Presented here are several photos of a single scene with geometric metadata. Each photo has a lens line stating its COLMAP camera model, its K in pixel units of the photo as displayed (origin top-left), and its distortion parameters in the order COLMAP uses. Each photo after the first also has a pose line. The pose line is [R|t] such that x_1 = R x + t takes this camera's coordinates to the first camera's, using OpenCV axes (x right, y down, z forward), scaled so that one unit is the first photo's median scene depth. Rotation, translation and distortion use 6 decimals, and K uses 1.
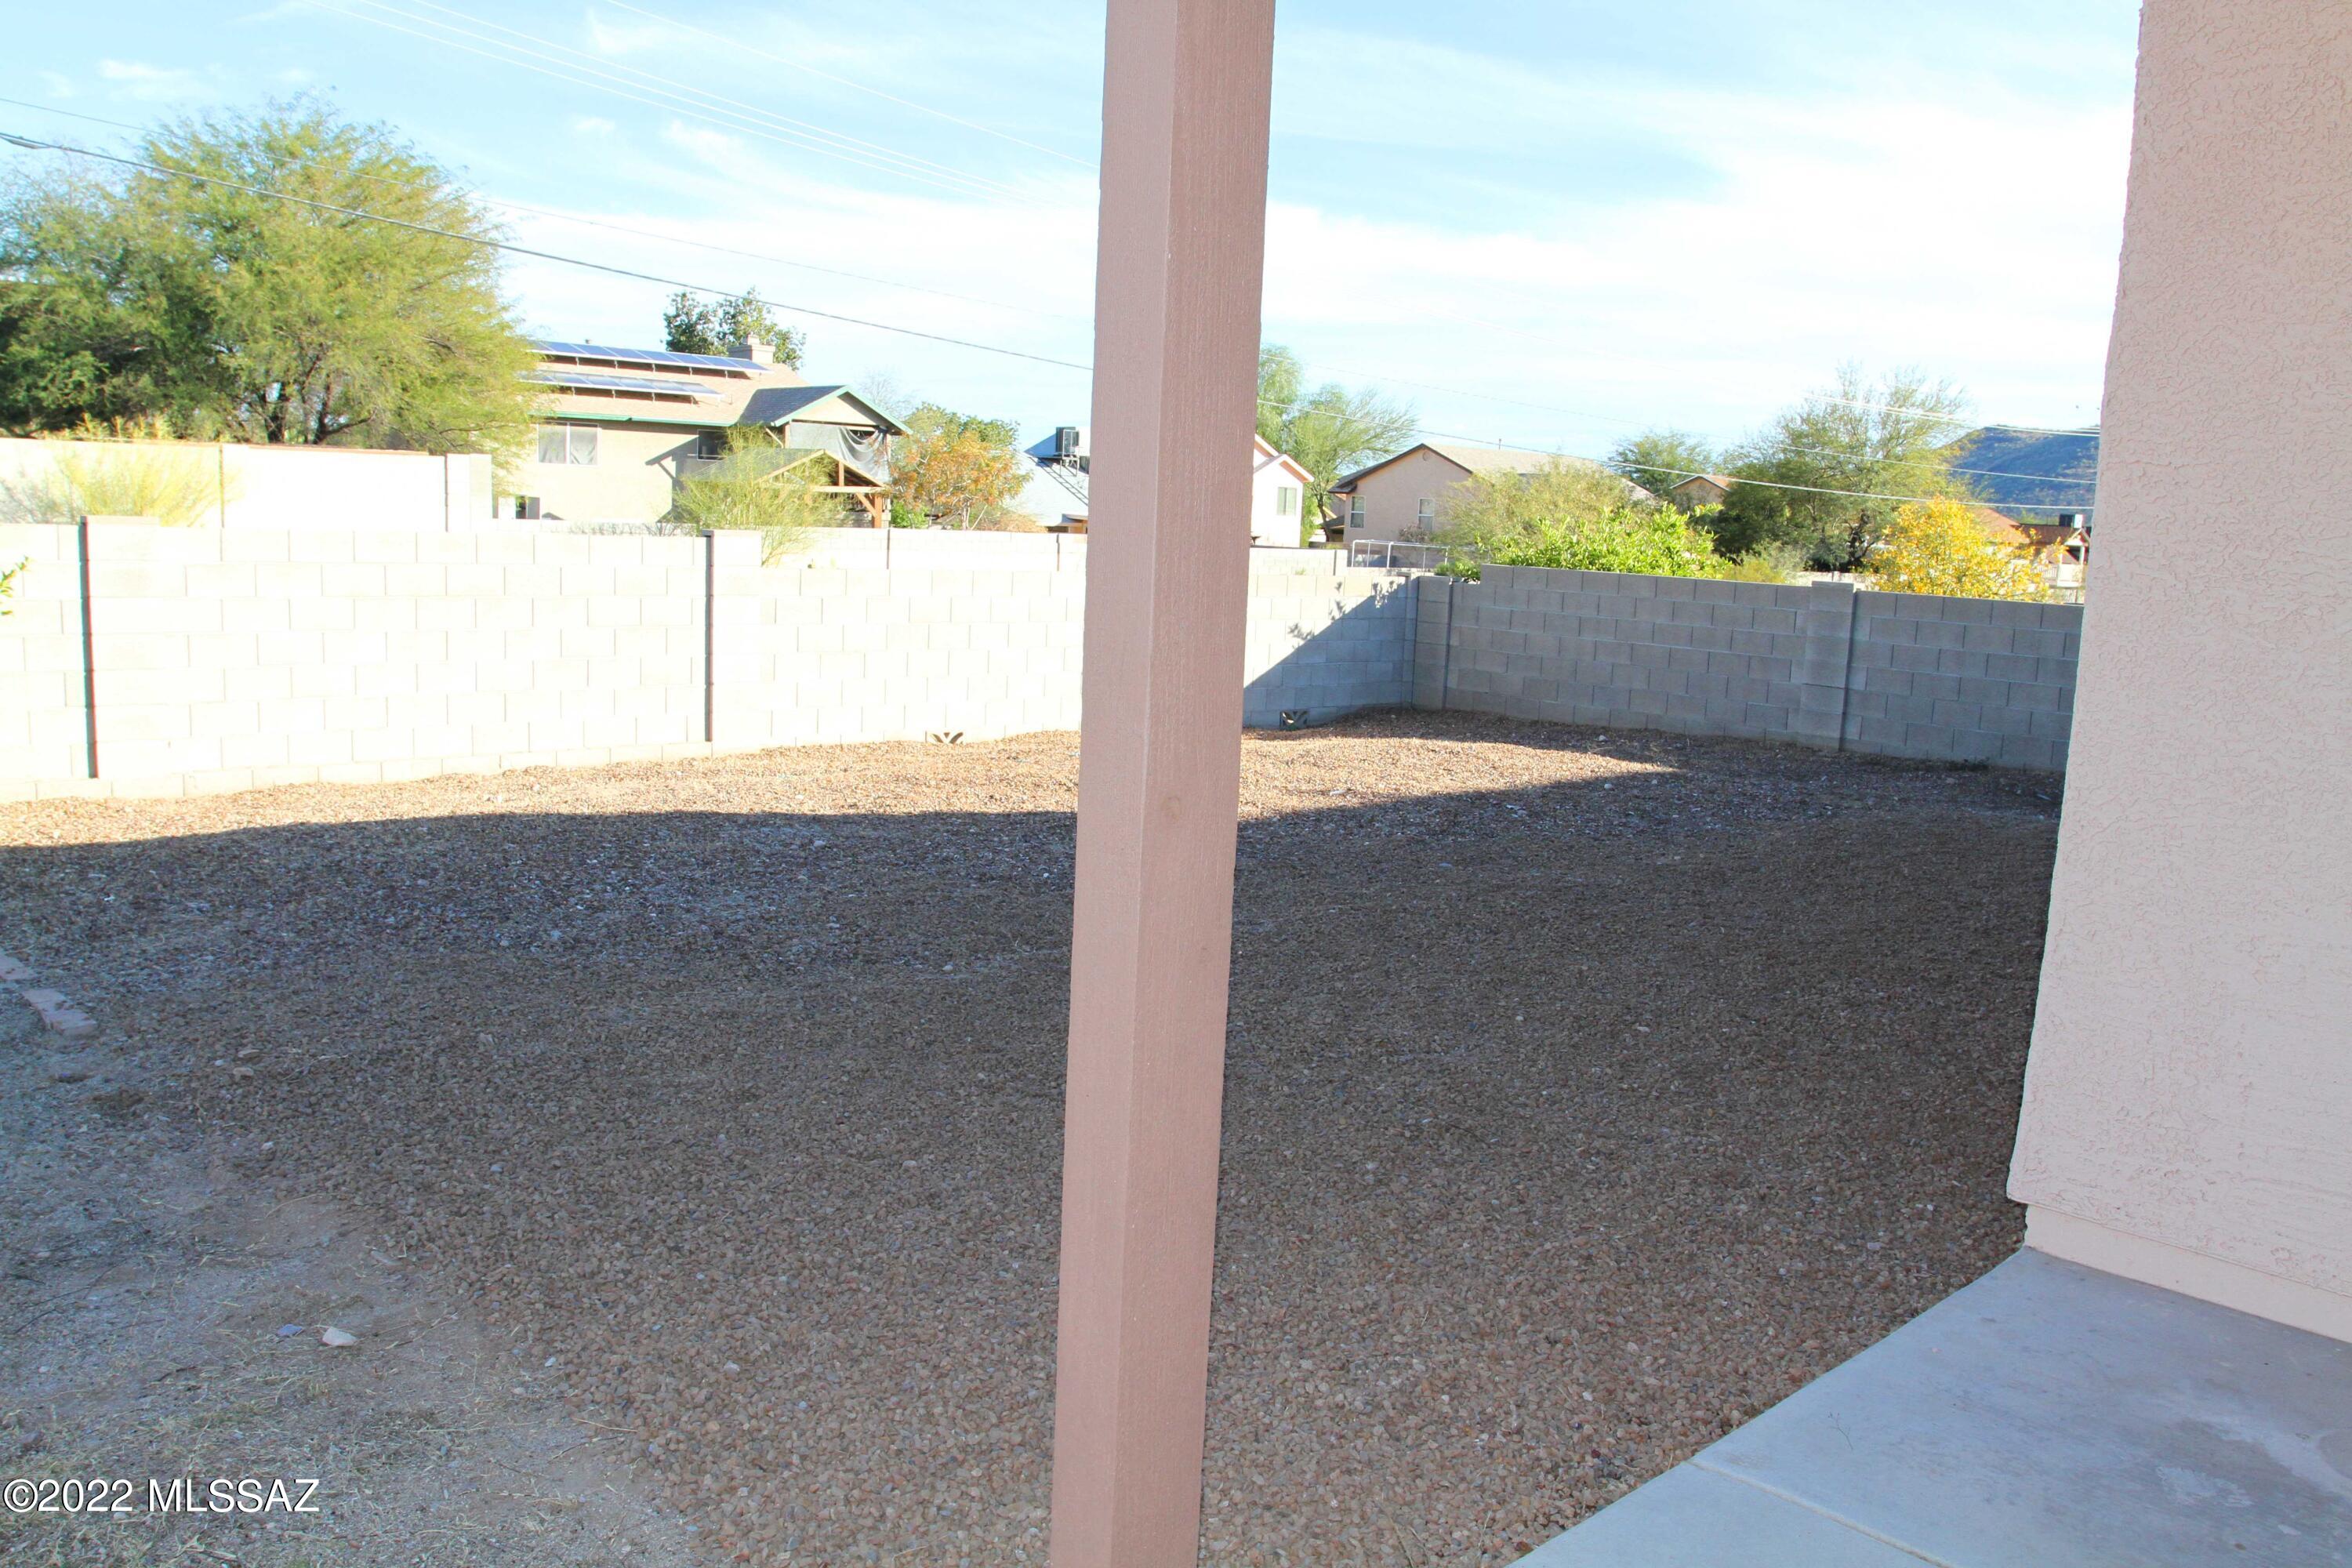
lens RADIAL K [[1843.1, 0, 1178.0], [0, 1843.1, 789.7], [0, 0, 1]] dist [-0.040294, -0.008076]
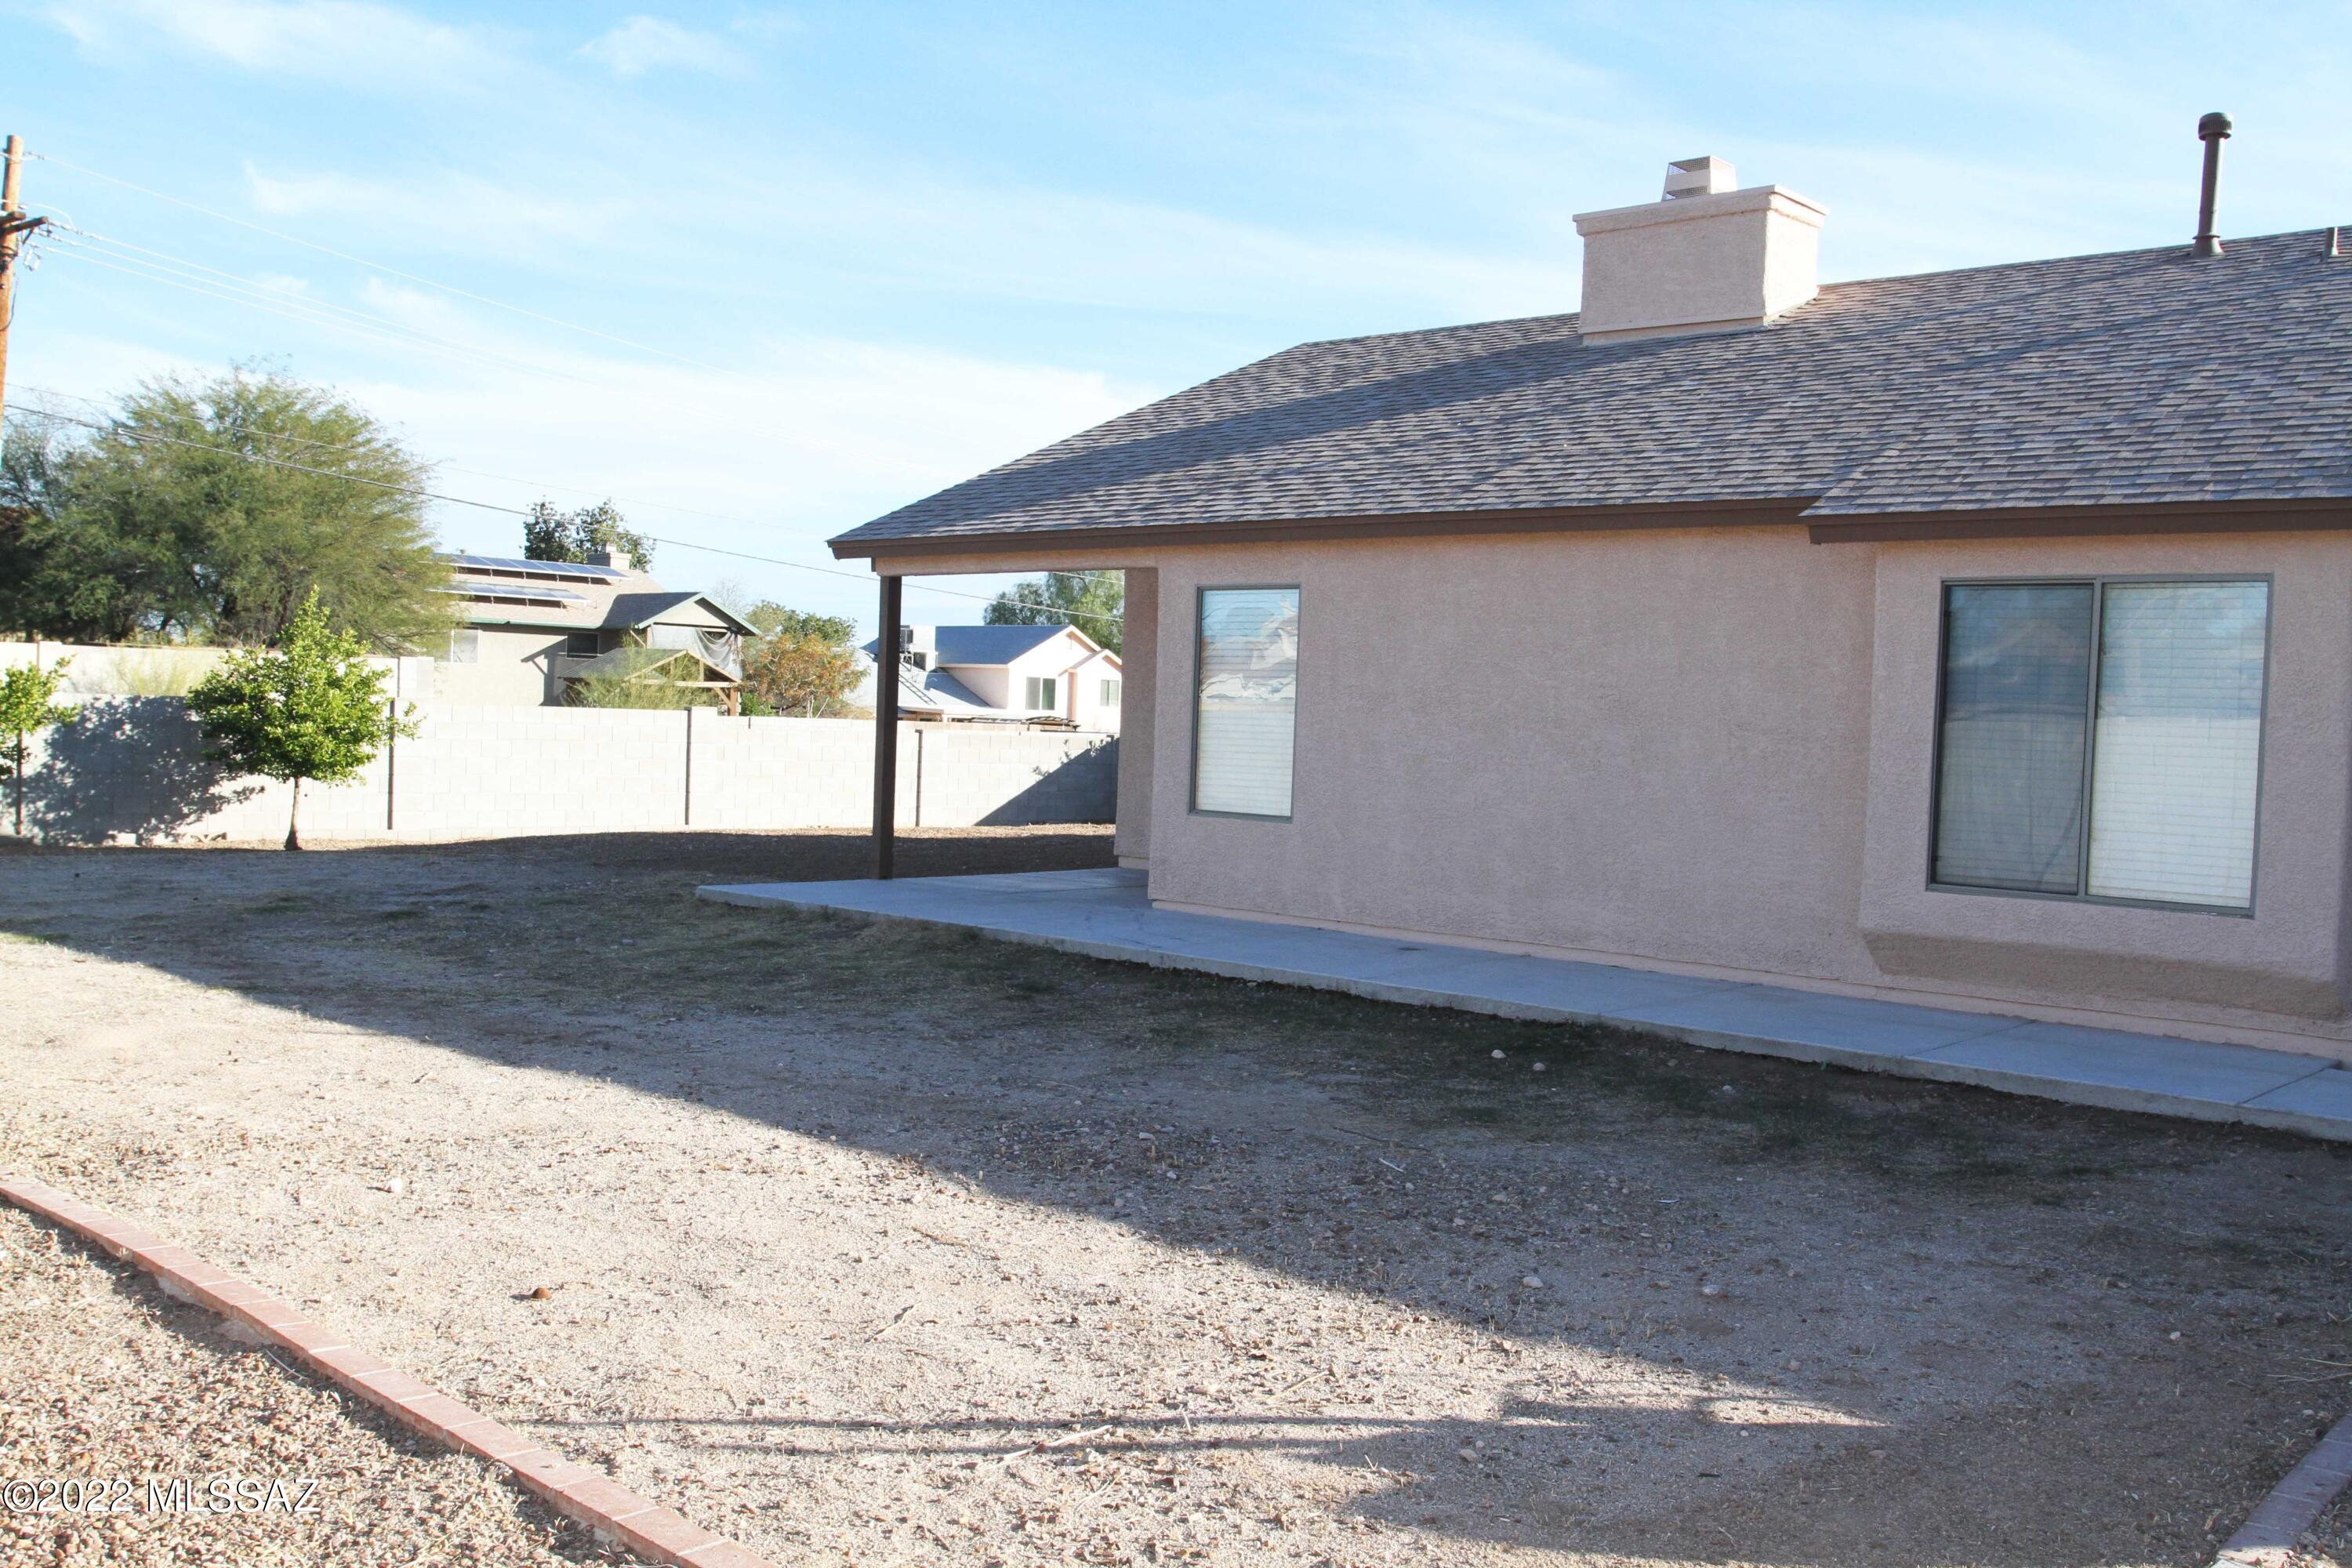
lens RADIAL K [[2135.6, 0, 1175.8], [0, 2135.6, 781.0], [0, 0, 1]] dist [-0.005488, 0.000000]
pose [[0.997868, -0.008320, 0.064736, 0.022498], [0.015714, 0.993292, -0.114560, 0.048296], [-0.063349, 0.115333, 0.991305, -0.296626]]
